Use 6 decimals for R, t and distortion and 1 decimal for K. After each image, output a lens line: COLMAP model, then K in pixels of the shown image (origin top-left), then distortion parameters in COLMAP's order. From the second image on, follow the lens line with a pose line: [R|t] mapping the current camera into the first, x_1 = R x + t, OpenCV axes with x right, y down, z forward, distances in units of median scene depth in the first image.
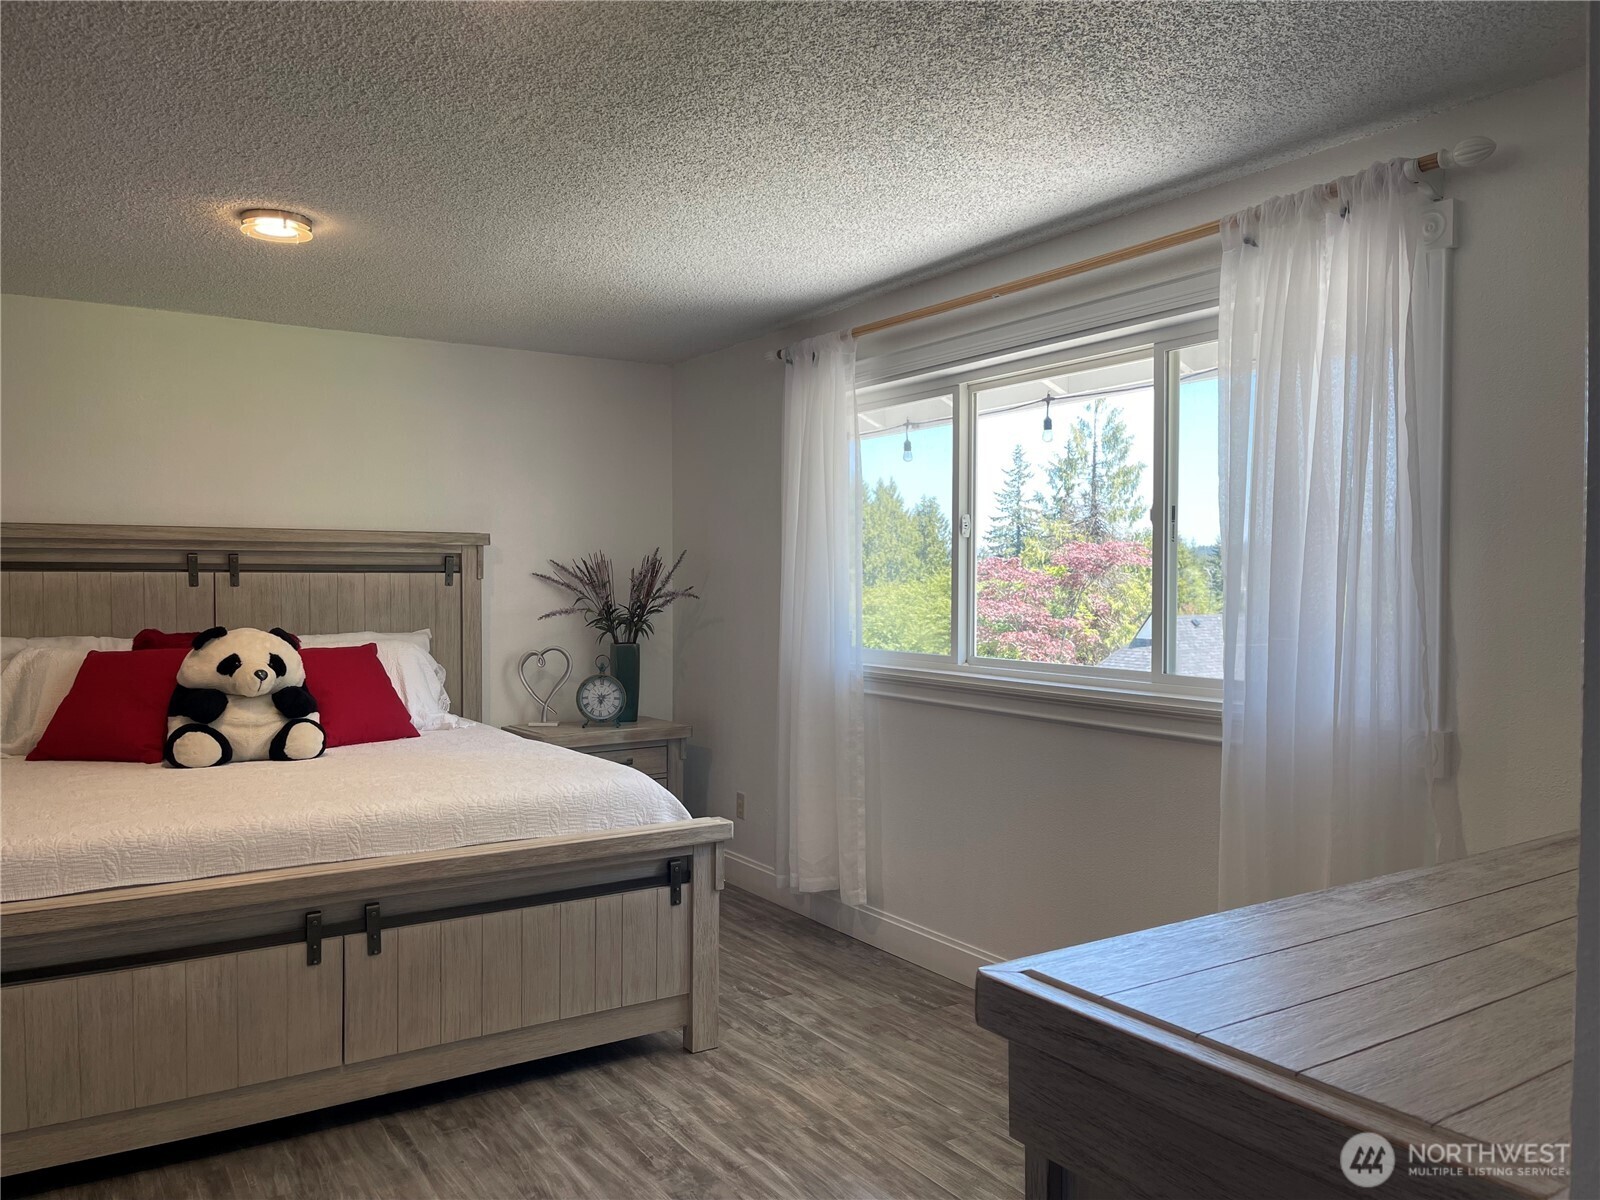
lens RADIAL K [[1206.0, 0, 800.0], [0, 1206.0, 600.0], [0, 0, 1]] dist [0.009489, 0.001692]
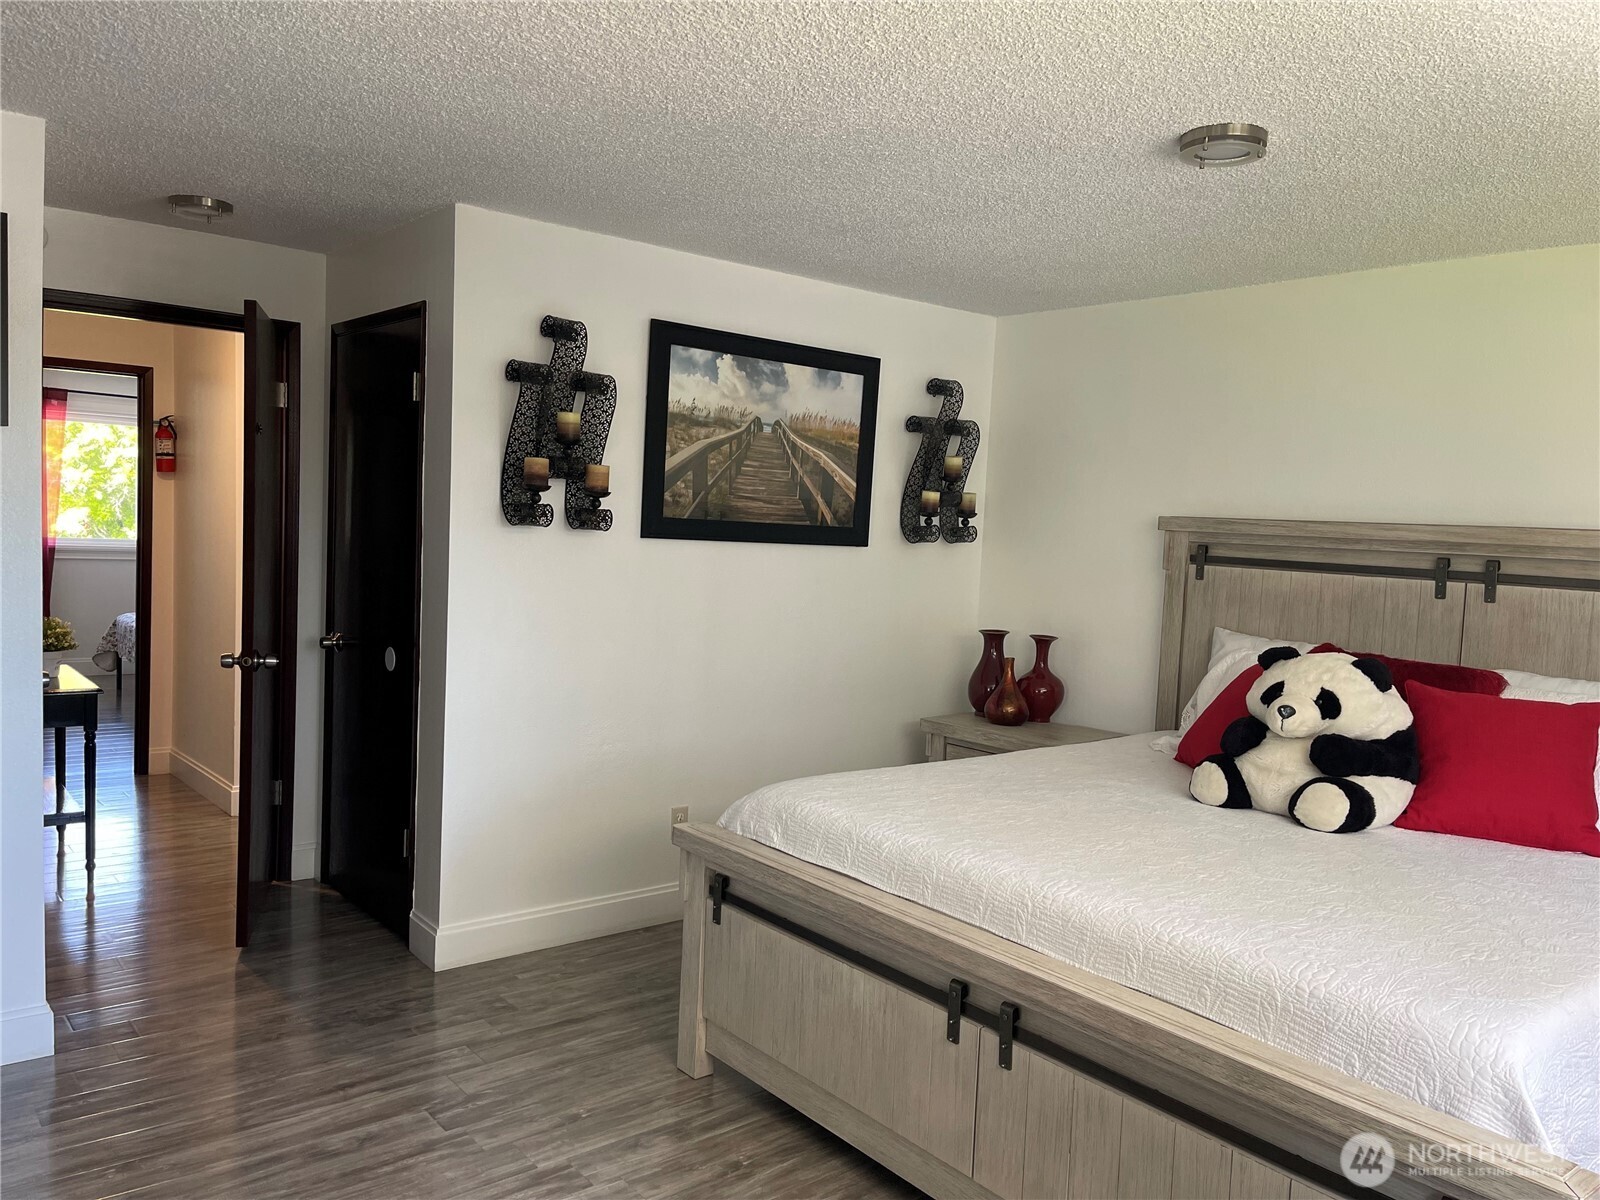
lens RADIAL K [[1206.0, 0, 800.0], [0, 1206.0, 600.0], [0, 0, 1]] dist [0.009489, 0.001692]
pose [[0.109754, 0.071318, -0.991397, 0.299389], [-0.064916, 0.995807, 0.064449, -0.041142], [0.991837, 0.057284, 0.113924, 0.574255]]
